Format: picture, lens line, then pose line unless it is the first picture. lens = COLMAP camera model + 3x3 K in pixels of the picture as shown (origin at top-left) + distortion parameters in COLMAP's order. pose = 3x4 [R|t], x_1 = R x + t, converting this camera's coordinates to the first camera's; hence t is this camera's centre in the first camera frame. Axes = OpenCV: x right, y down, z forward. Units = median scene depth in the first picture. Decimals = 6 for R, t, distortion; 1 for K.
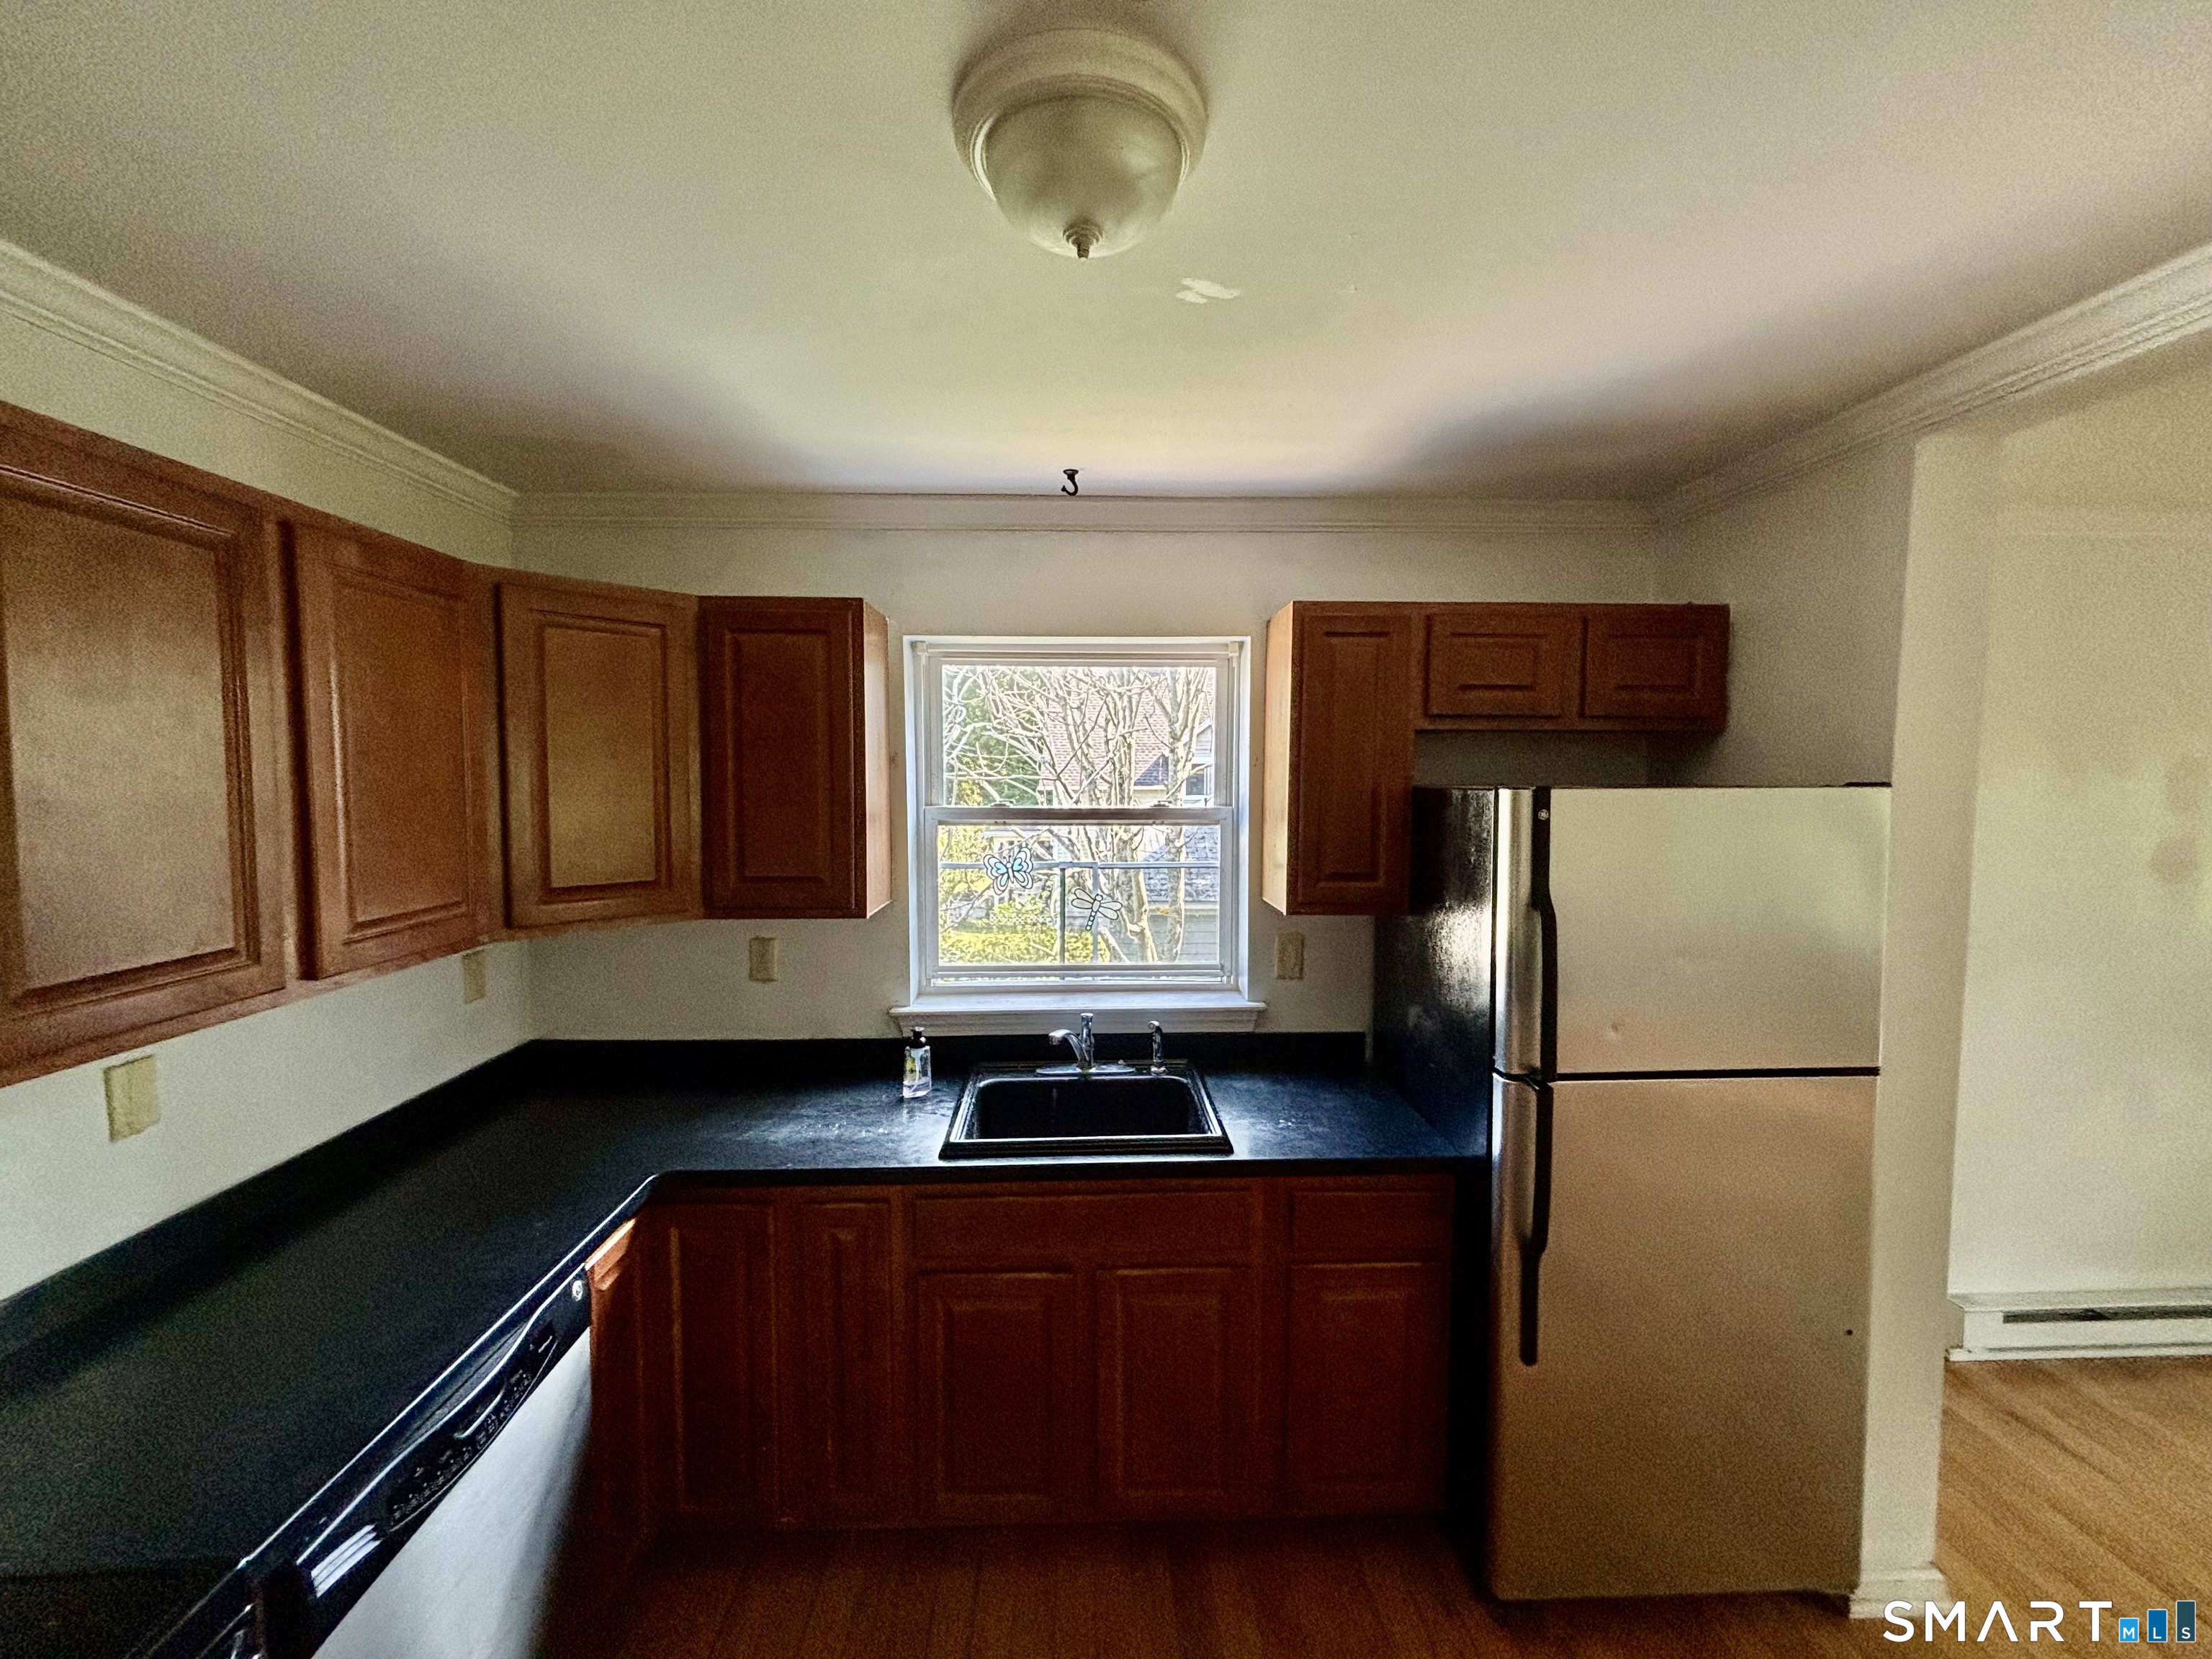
lens RADIAL K [[891.7, 0, 1097.6], [0, 891.7, 821.2], [0, 0, 1]] dist [0.000214, -0.000191]
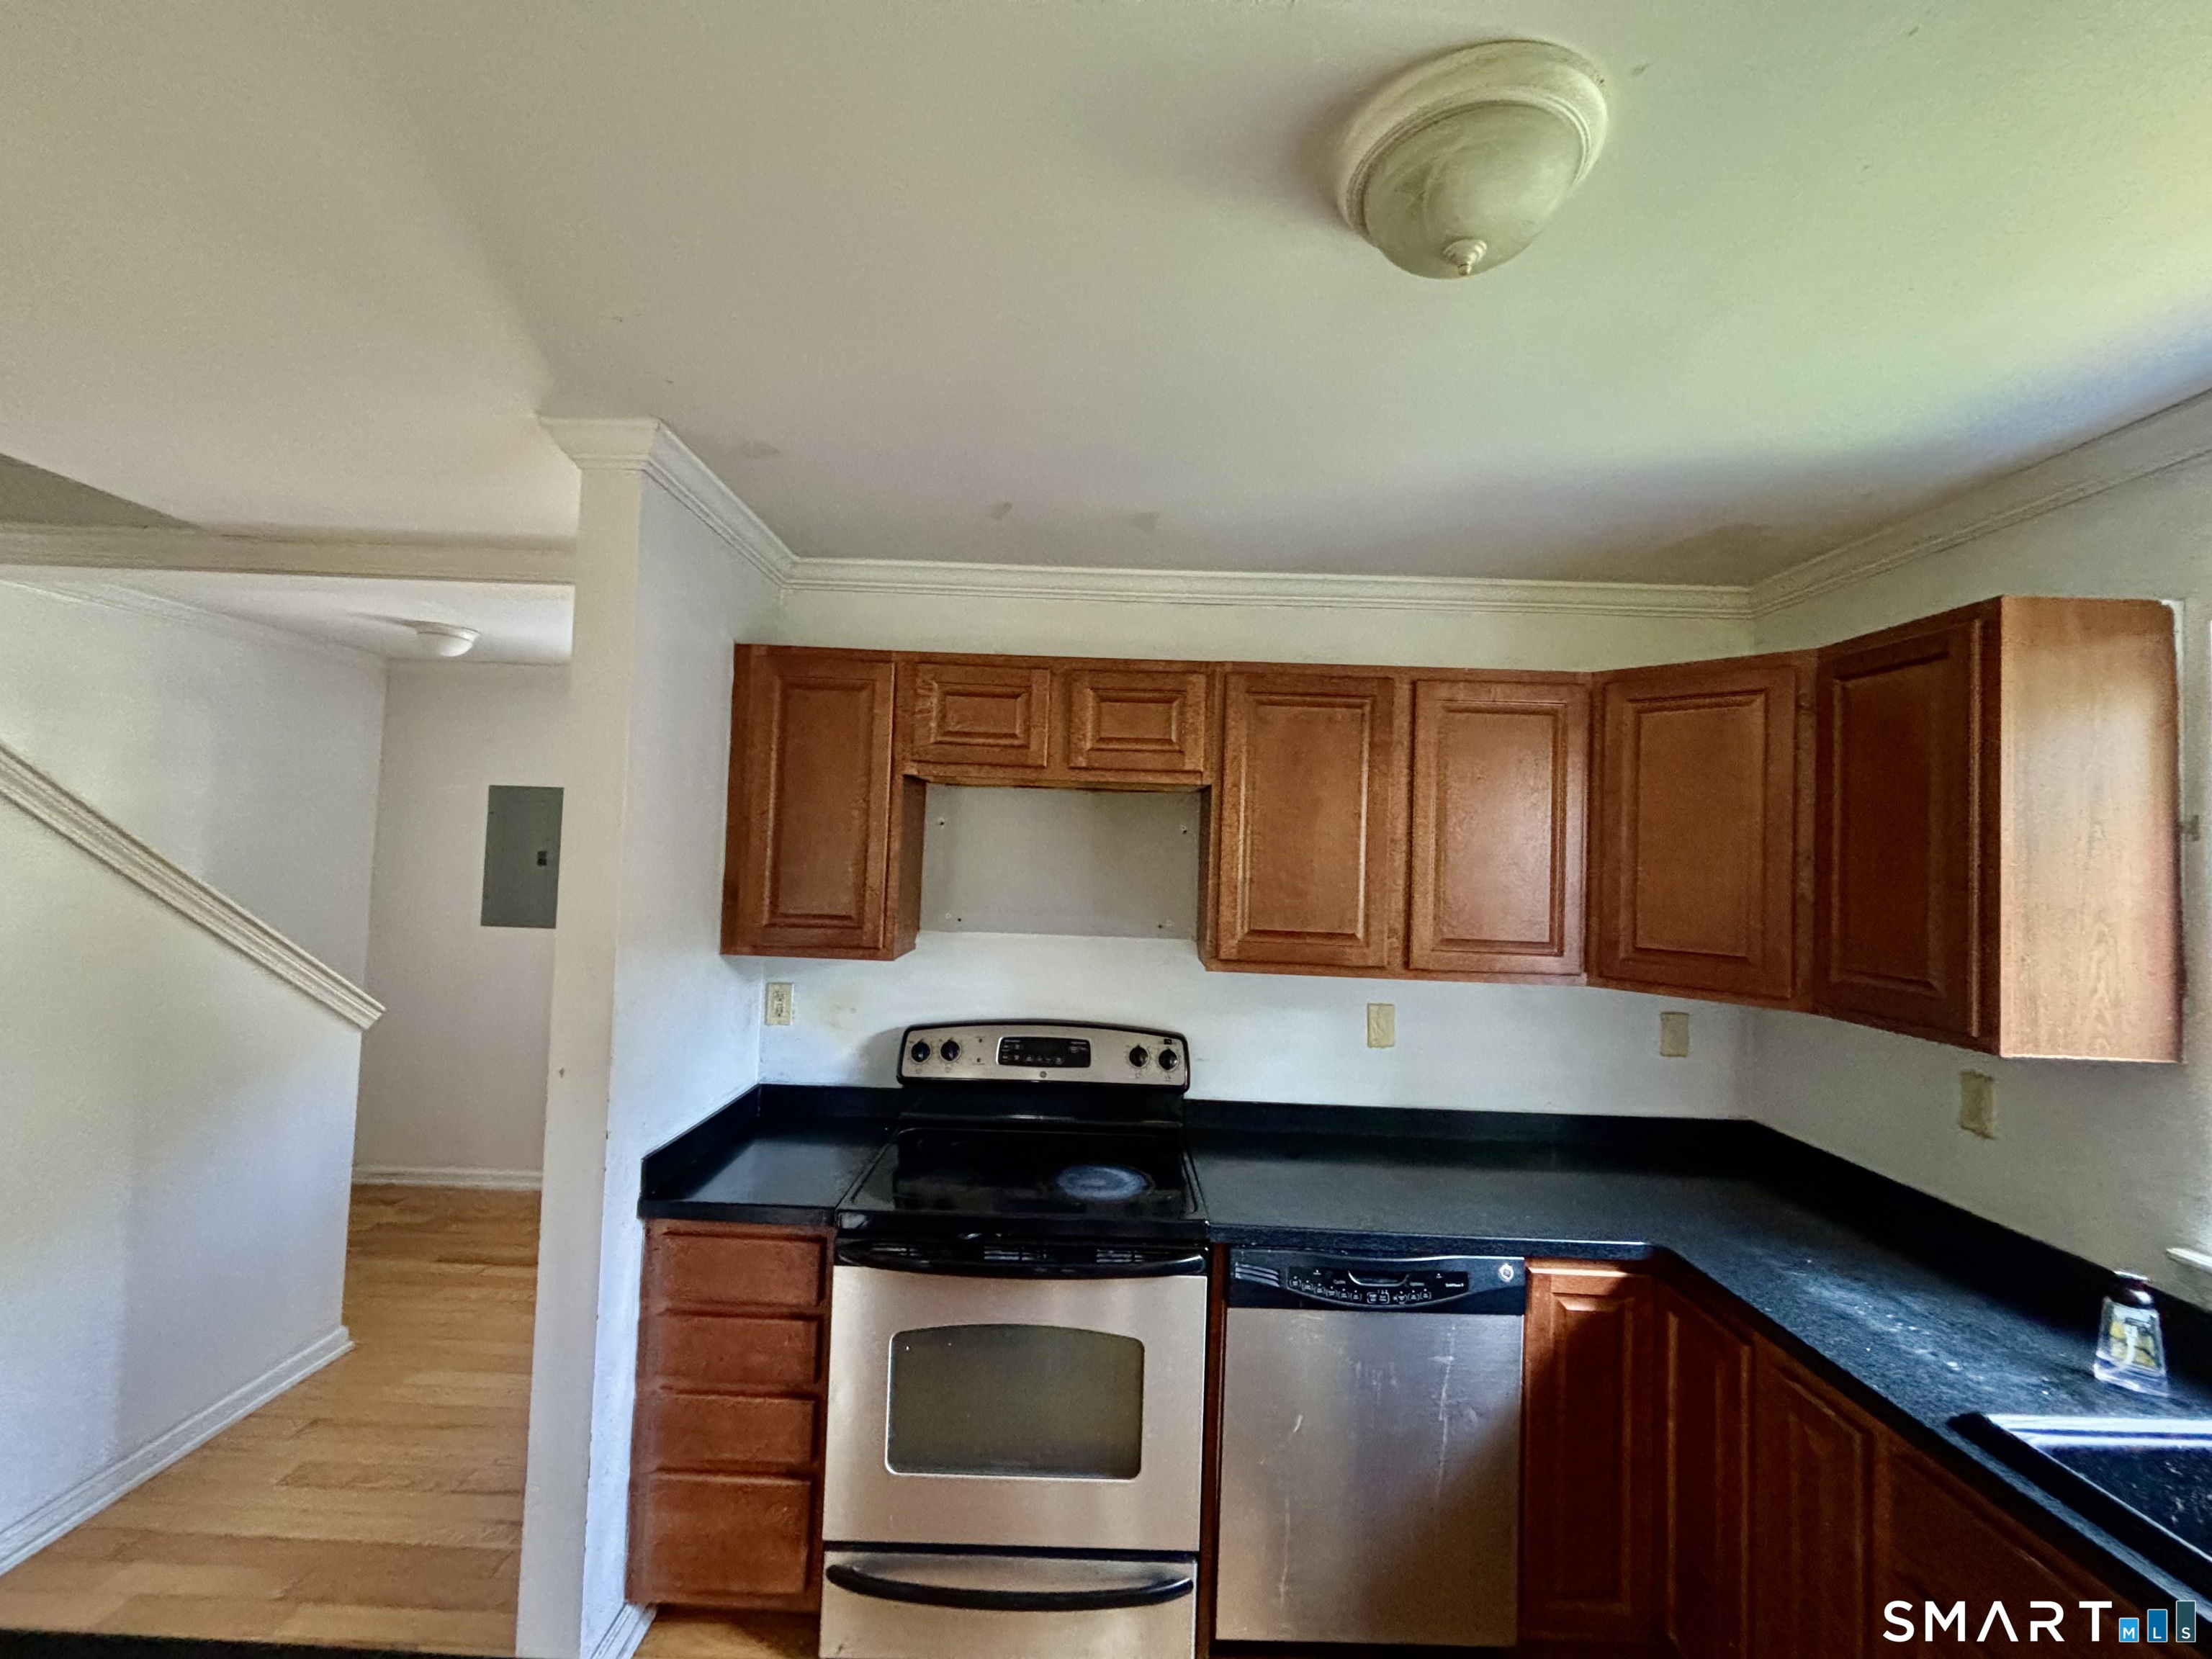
lens RADIAL K [[891.7, 0, 1106.0], [0, 891.7, 820.1], [0, 0, 1]] dist [0.000214, -0.000191]
pose [[-0.036710, -0.042236, -0.998433, 0.470197], [-0.093882, 0.994834, -0.038632, 0.021579], [0.994906, 0.092317, -0.040486, 0.344078]]
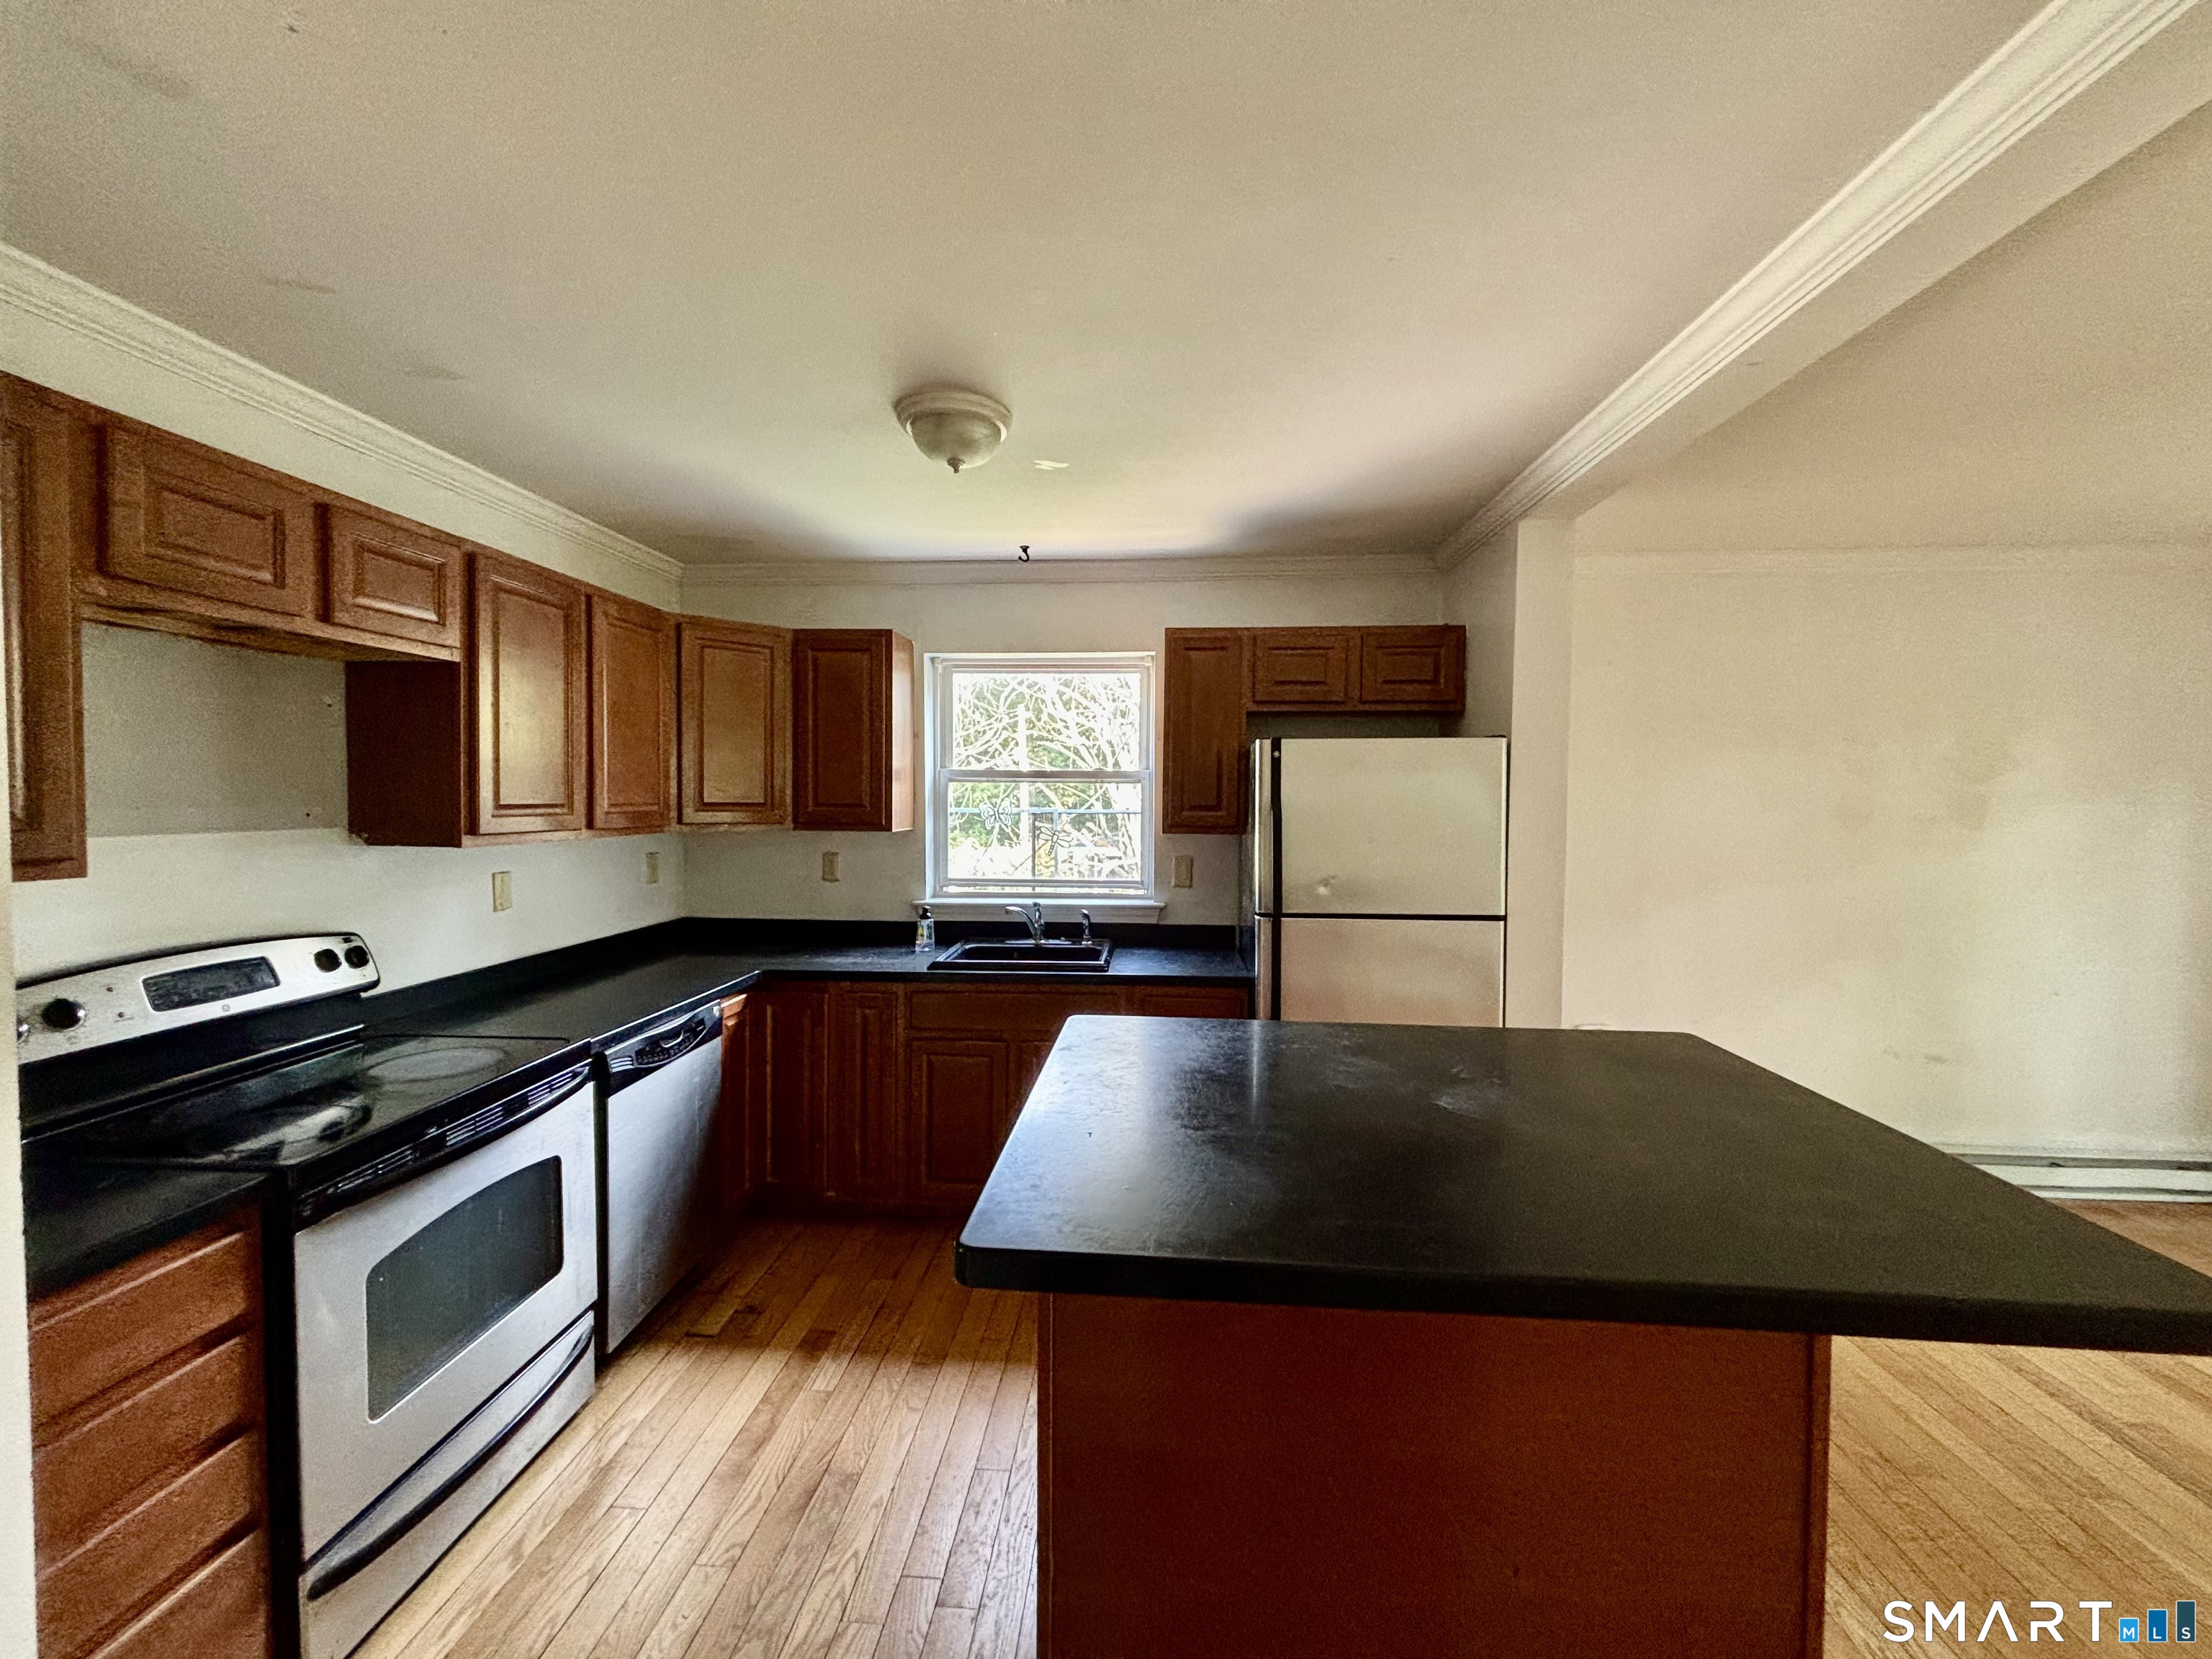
lens RADIAL K [[891.7, 0, 1108.3], [0, 891.7, 821.6], [0, 0, 1]] dist [0.000214, -0.000191]
pose [[0.995240, 0.009108, -0.097032, 0.282399], [-0.011937, 0.999519, -0.028619, 0.137123], [0.096725, 0.029641, 0.994870, -0.545944]]
